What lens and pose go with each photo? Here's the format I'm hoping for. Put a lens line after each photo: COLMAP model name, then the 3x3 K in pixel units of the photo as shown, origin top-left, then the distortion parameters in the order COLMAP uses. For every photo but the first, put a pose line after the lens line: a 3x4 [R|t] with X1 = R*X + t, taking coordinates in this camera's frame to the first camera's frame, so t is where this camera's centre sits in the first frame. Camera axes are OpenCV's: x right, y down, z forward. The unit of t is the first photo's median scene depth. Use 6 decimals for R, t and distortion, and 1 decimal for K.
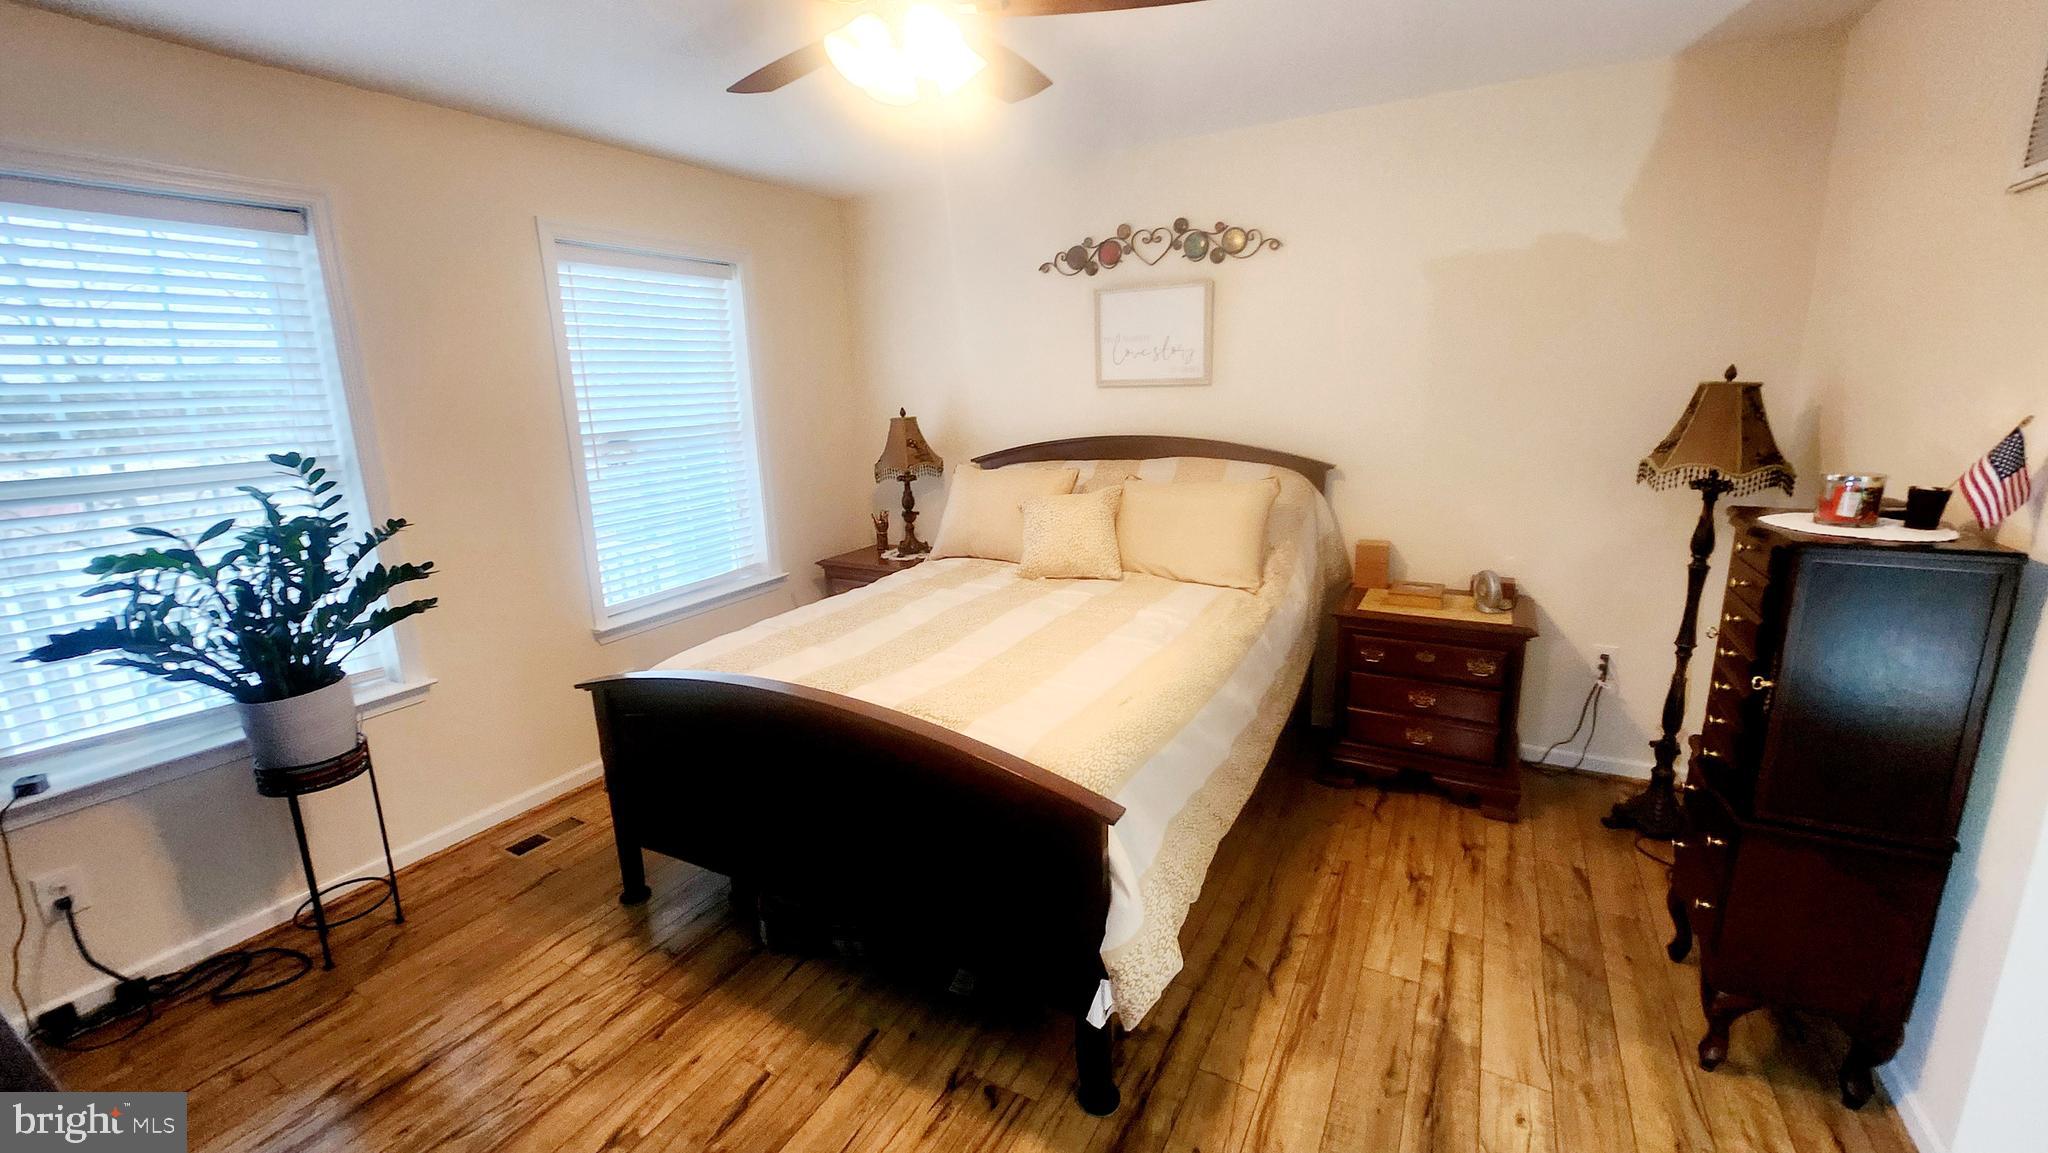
lens RADIAL K [[804.8, 0, 1024.0], [0, 804.8, 569.6], [0, 0, 1]] dist [-0.024562, -0.000490]
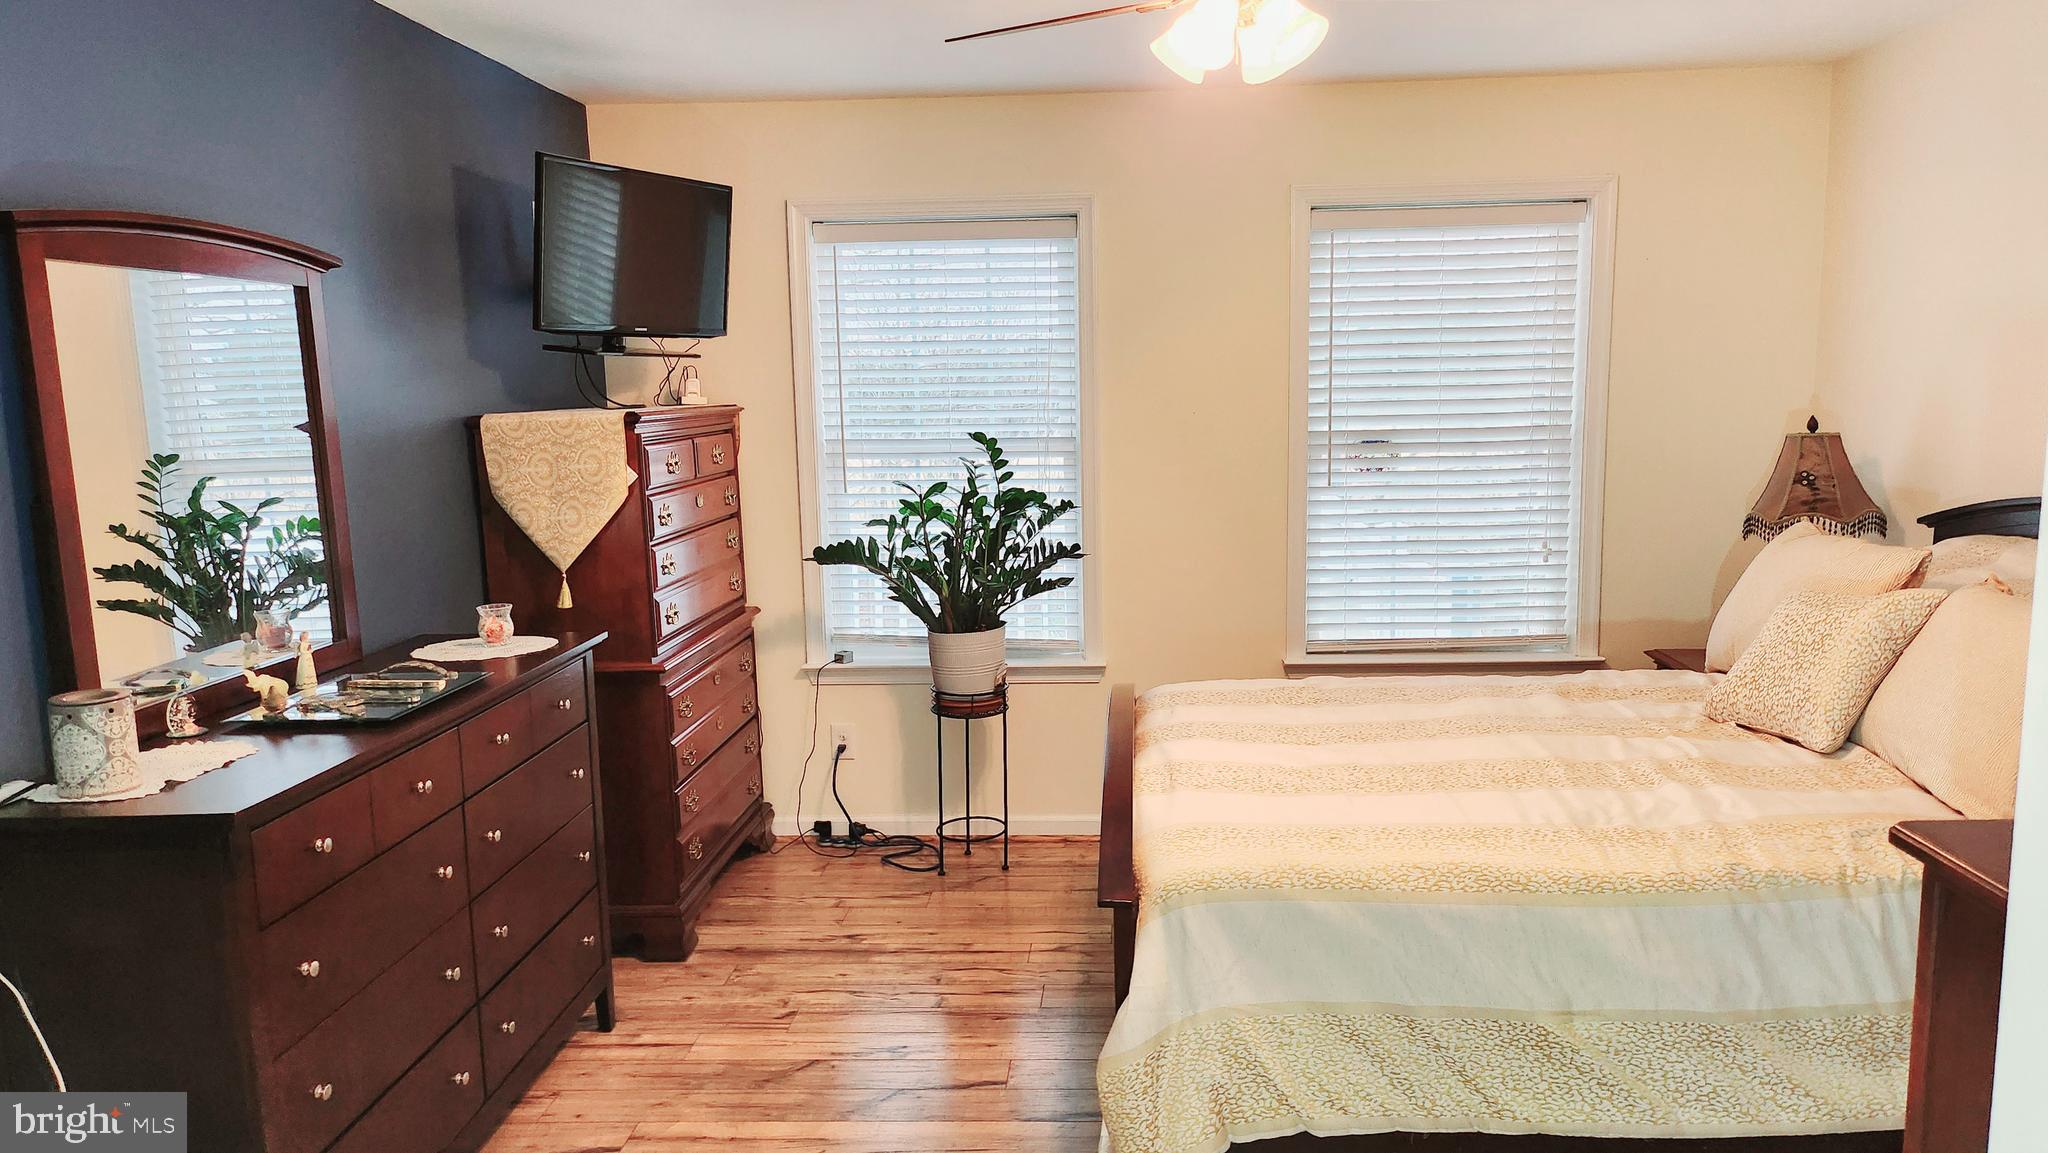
lens RADIAL K [[1393.0, 0, 1030.8], [0, 1393.0, 578.5], [0, 0, 1]] dist [0.001538, 0.000009]
pose [[0.432437, 0.150021, -0.889096, 0.970606], [-0.196103, 0.978106, 0.069659, -0.089396], [0.880081, 0.144231, 0.452388, 0.132479]]
